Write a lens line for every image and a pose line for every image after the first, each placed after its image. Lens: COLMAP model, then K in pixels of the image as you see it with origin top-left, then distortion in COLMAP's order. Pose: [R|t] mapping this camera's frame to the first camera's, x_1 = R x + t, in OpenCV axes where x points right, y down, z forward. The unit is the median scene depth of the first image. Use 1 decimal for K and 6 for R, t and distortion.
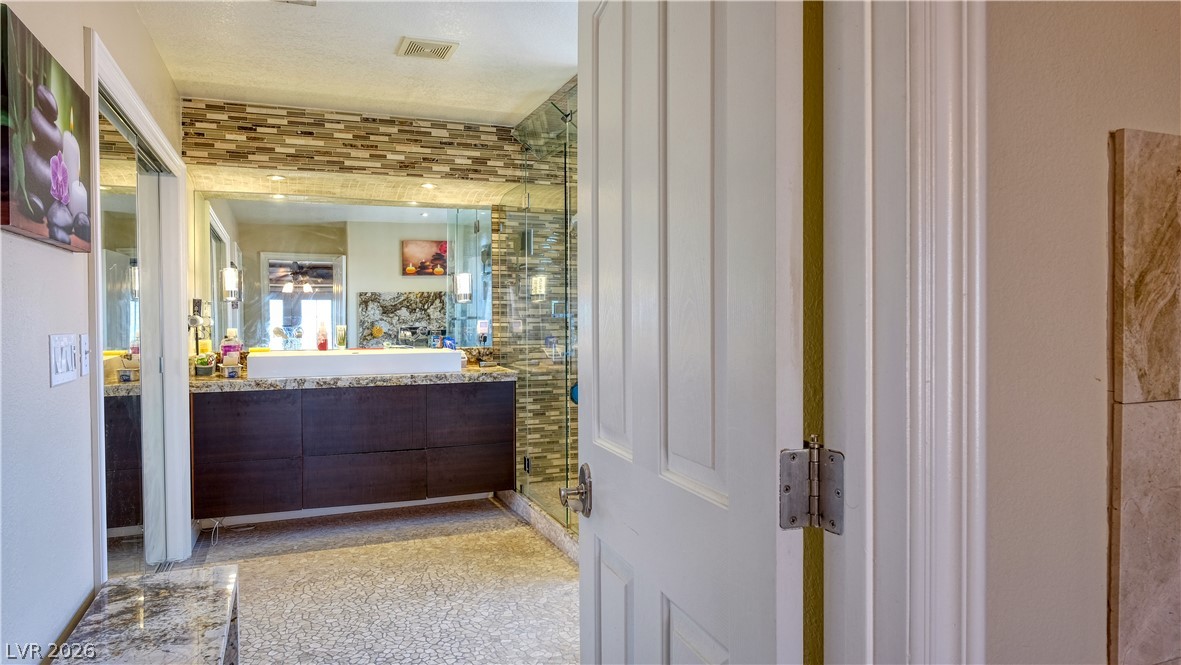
lens RADIAL K [[750.1, 0, 595.5], [0, 750.1, 328.2], [0, 0, 1]] dist [-0.001180, -0.000989]
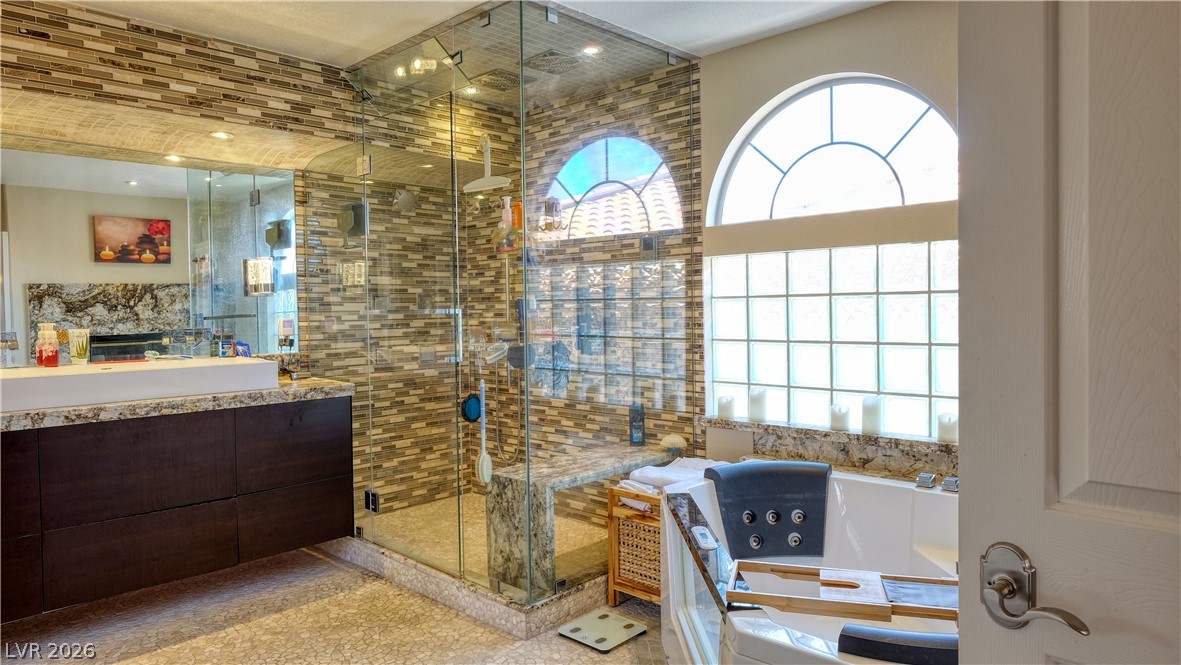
lens RADIAL K [[750.1, 0, 616.8], [0, 750.1, 328.7], [0, 0, 1]] dist [-0.001180, -0.000989]
pose [[0.911174, -0.020751, 0.411498, -0.185599], [0.017900, 0.999782, 0.010781, -0.002937], [-0.411632, -0.002458, 0.911347, 0.187142]]
